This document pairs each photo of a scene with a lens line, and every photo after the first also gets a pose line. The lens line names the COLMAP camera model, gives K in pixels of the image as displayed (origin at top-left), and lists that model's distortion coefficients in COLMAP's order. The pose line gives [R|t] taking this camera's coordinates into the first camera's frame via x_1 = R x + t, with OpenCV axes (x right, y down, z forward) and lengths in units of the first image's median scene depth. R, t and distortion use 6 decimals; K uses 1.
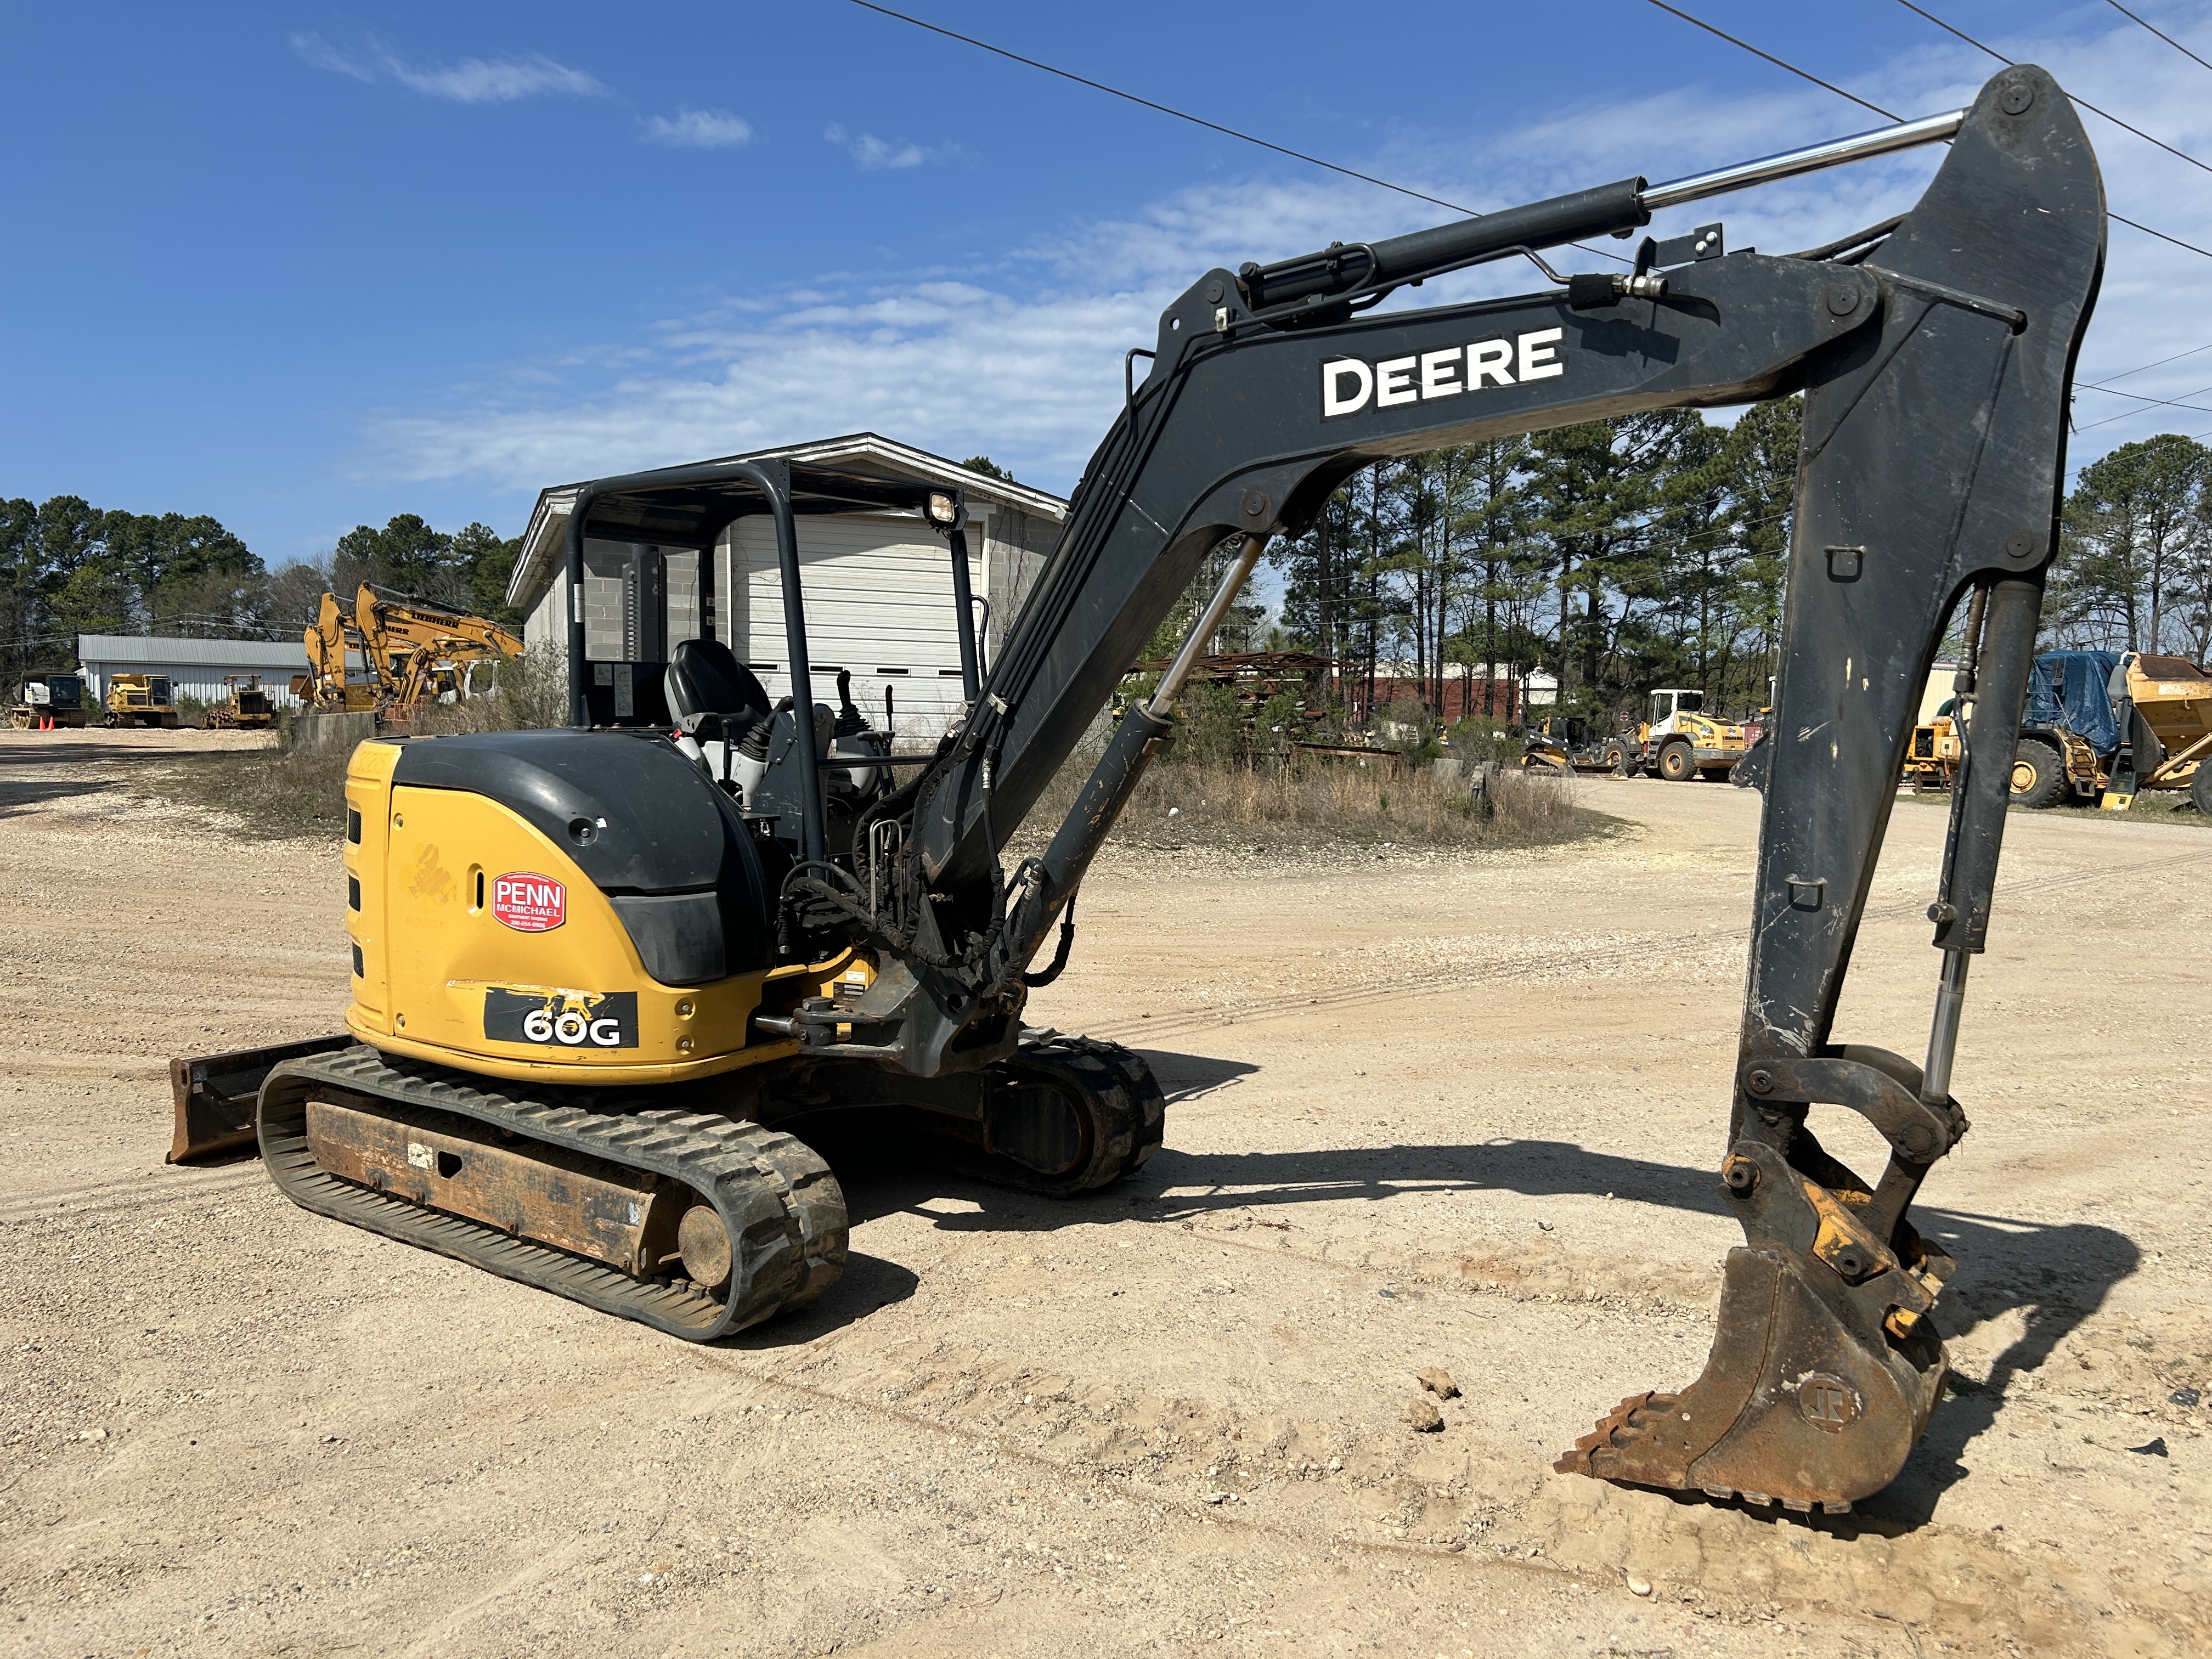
lens RADIAL K [[1667.0, 0, 1100.1], [0, 1667.0, 844.1], [0, 0, 1]] dist [0.057210, -0.048647]
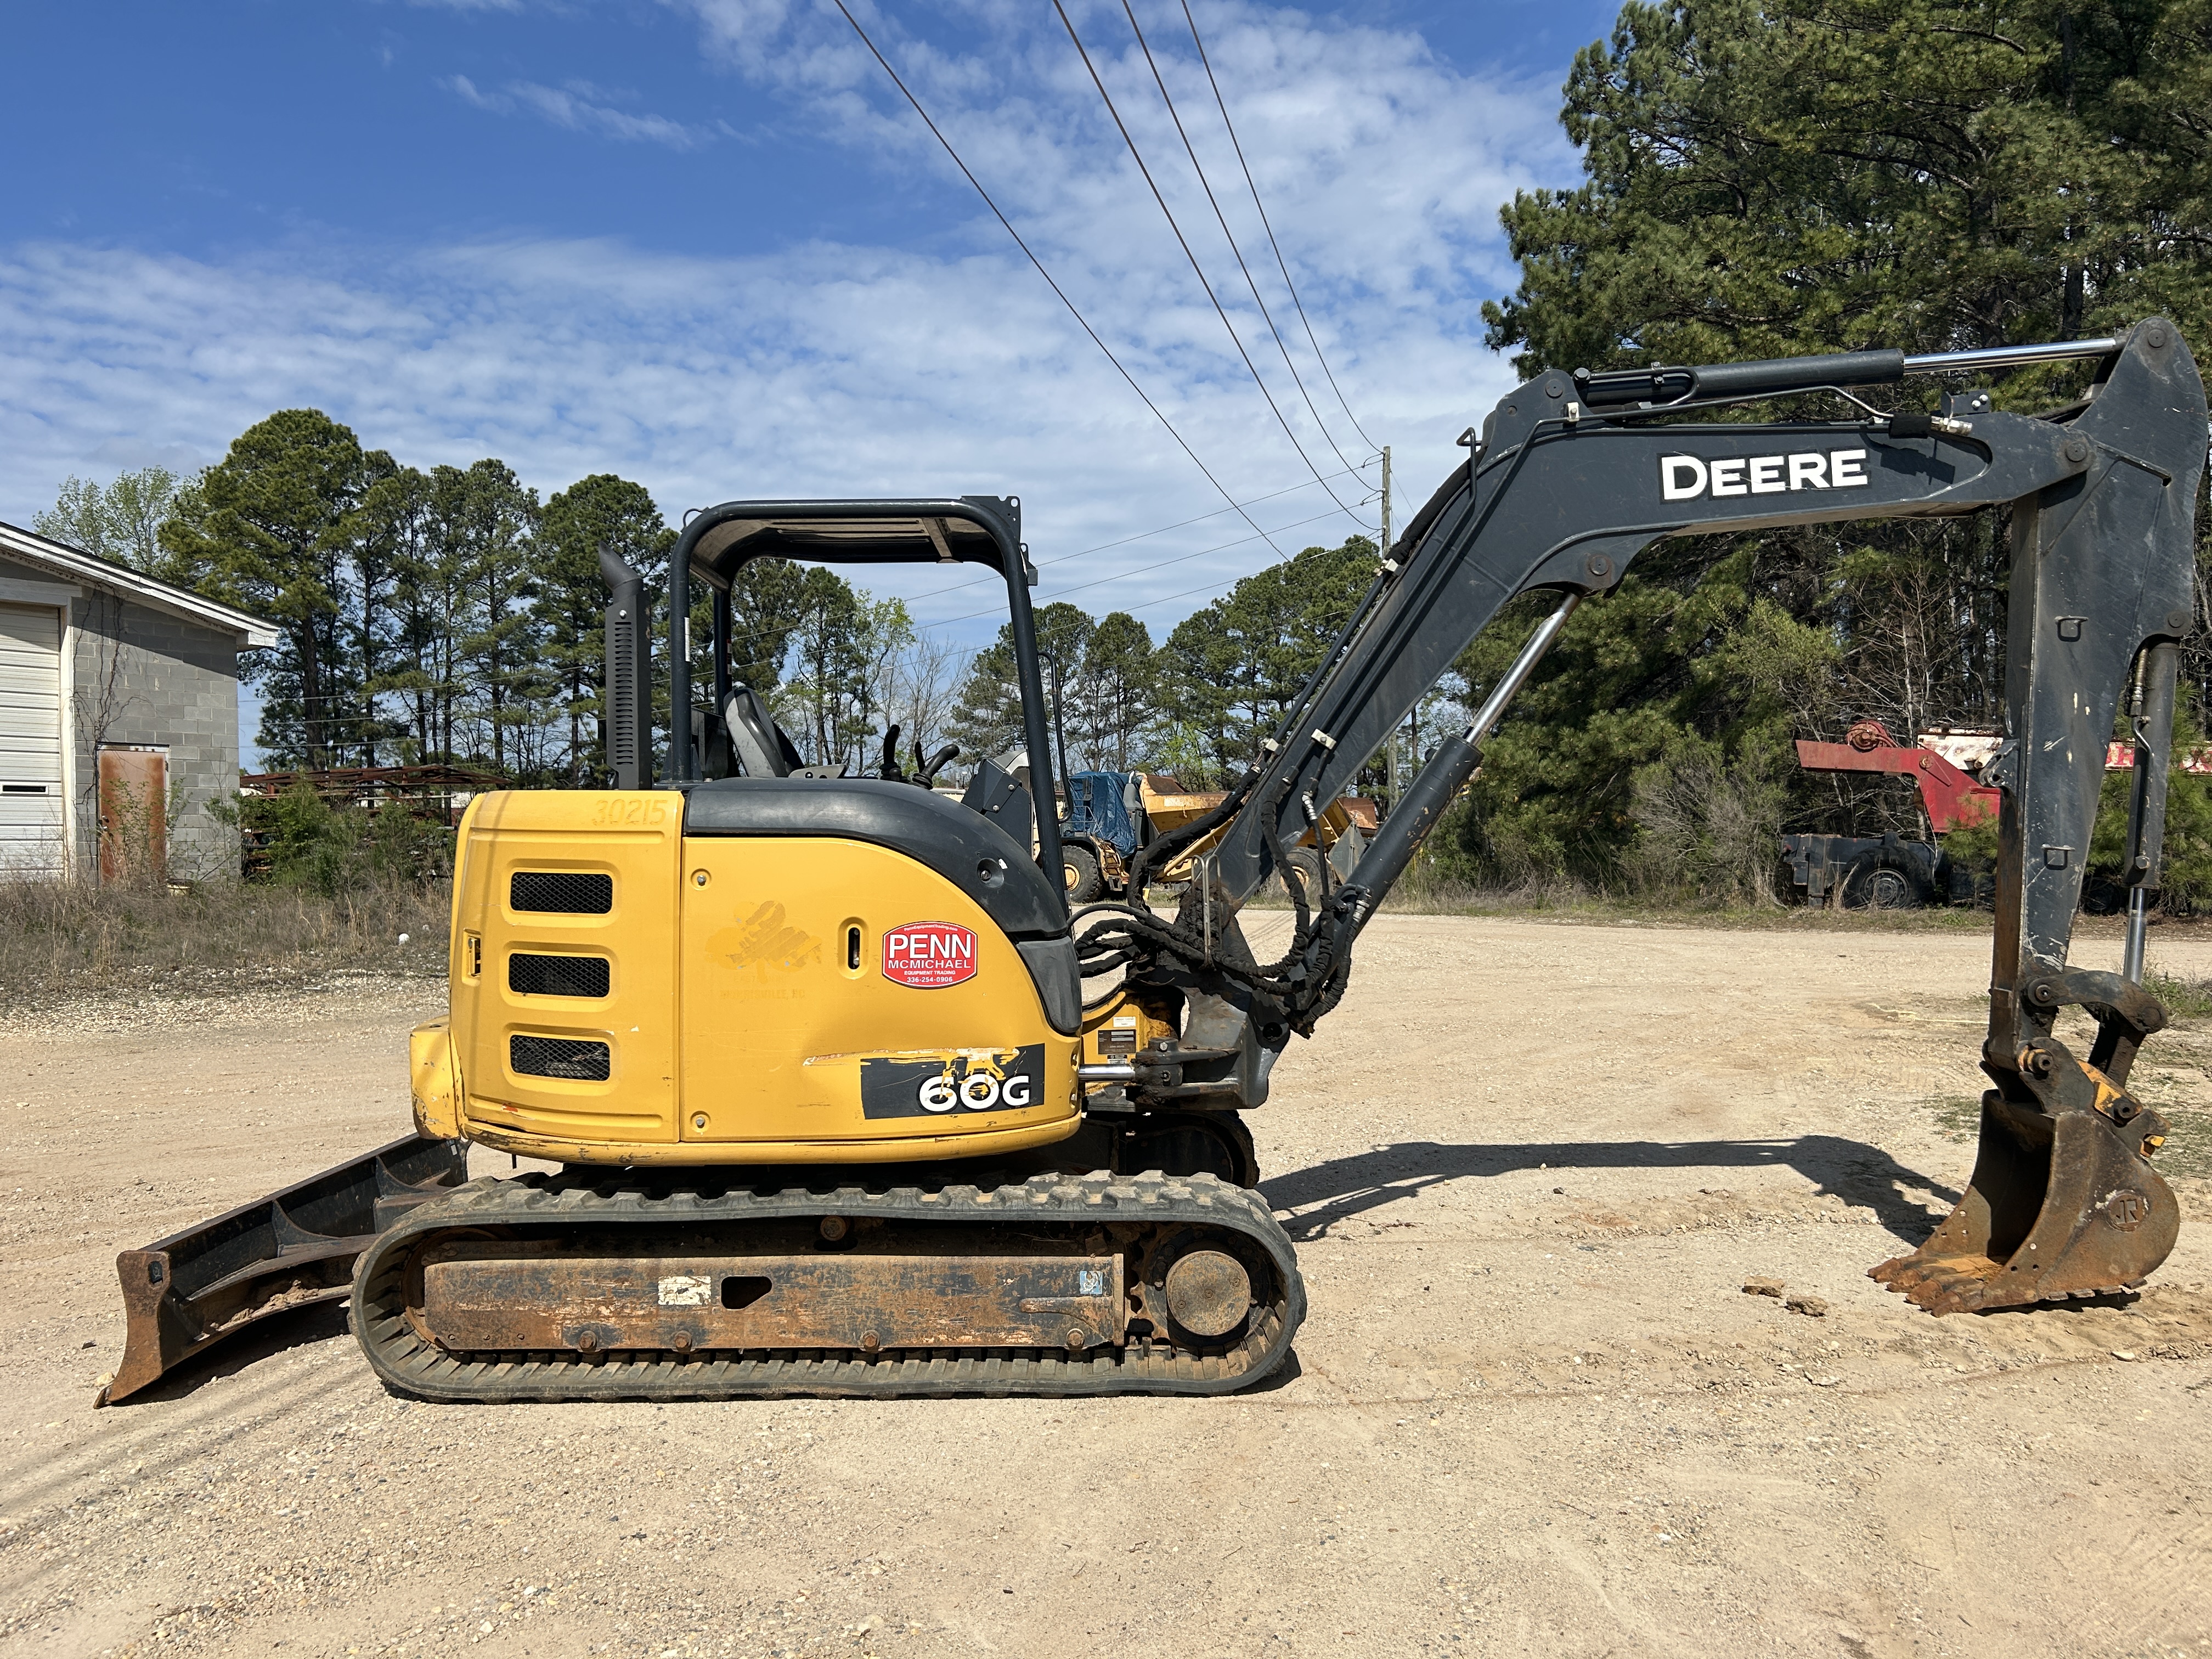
lens RADIAL K [[1675.6, 0, 1096.5], [0, 1675.6, 819.6], [0, 0, 1]] dist [0.088891, -0.115809]
pose [[0.816073, -0.014841, 0.577758, -0.787339], [0.068482, 0.995111, -0.071169, 0.032592], [-0.573877, 0.097645, 0.813099, 0.212511]]
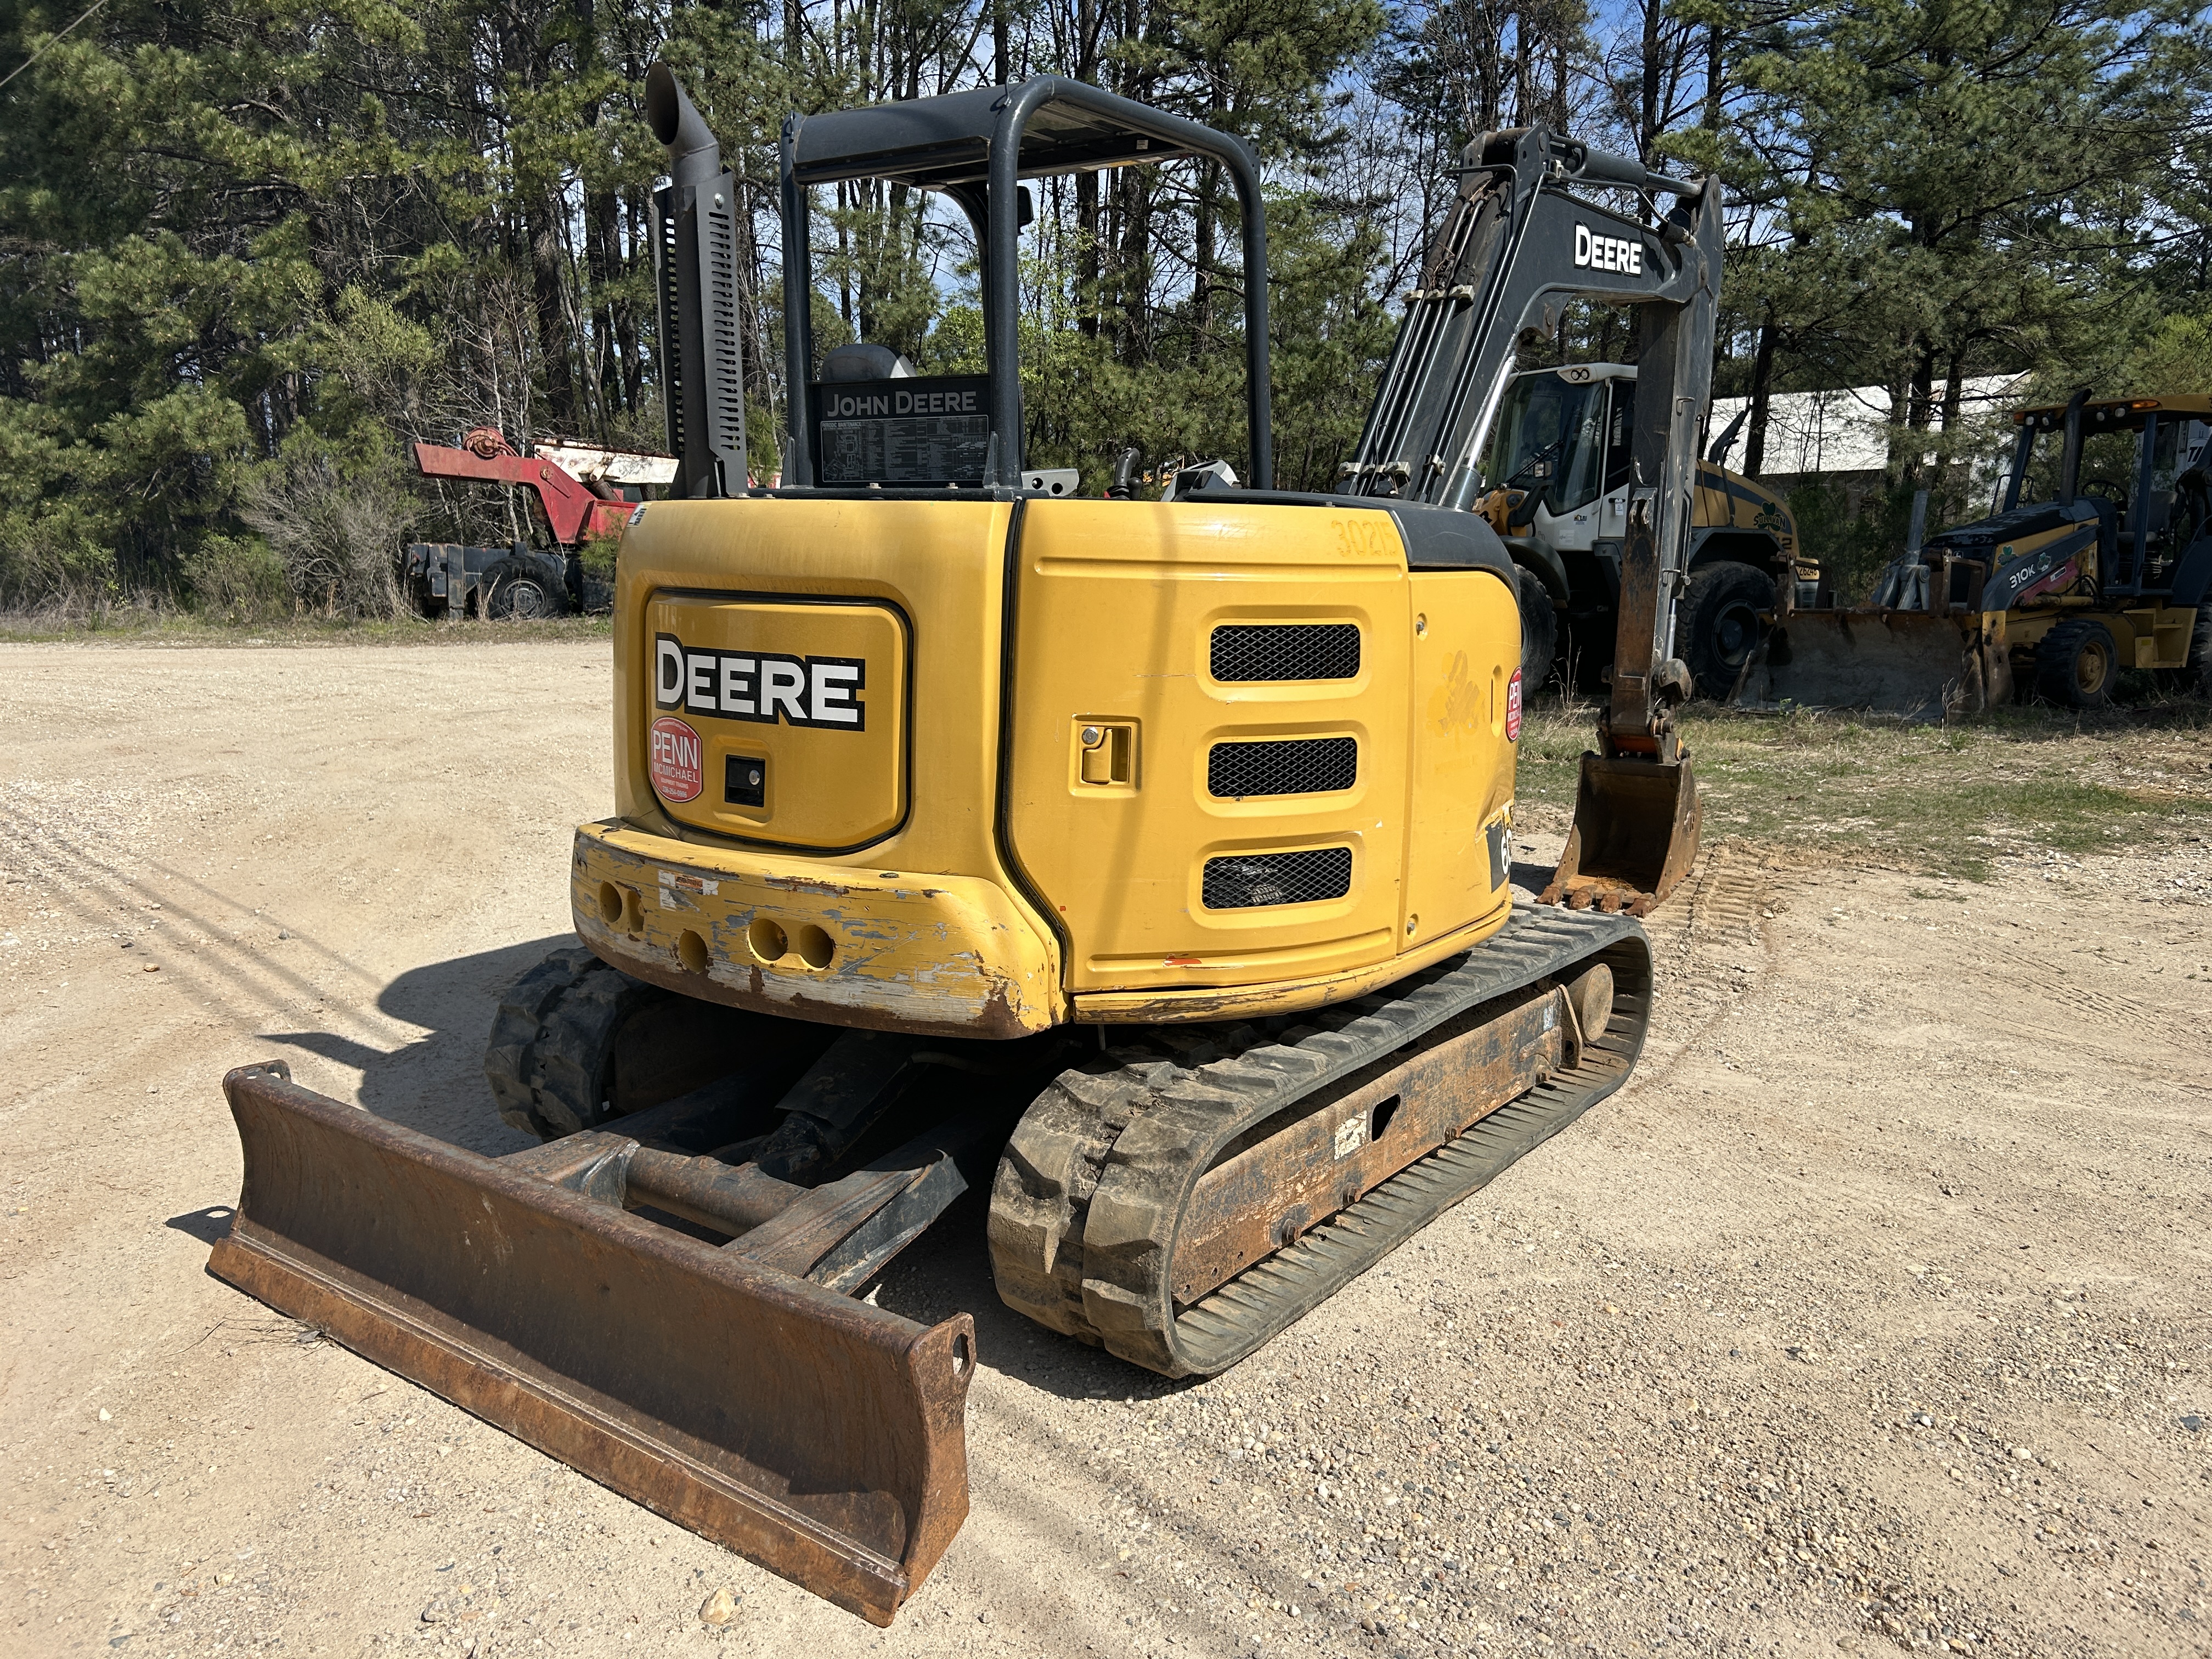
lens RADIAL K [[1708.3, 0, 1106.0], [0, 1708.3, 829.5], [0, 0, 1]] dist [0.036837, -0.000247]
pose [[0.002642, -0.182964, 0.983116, -1.157940], [0.085241, 0.979583, 0.182077, -0.071911], [-0.996357, 0.083321, 0.018184, 1.187954]]
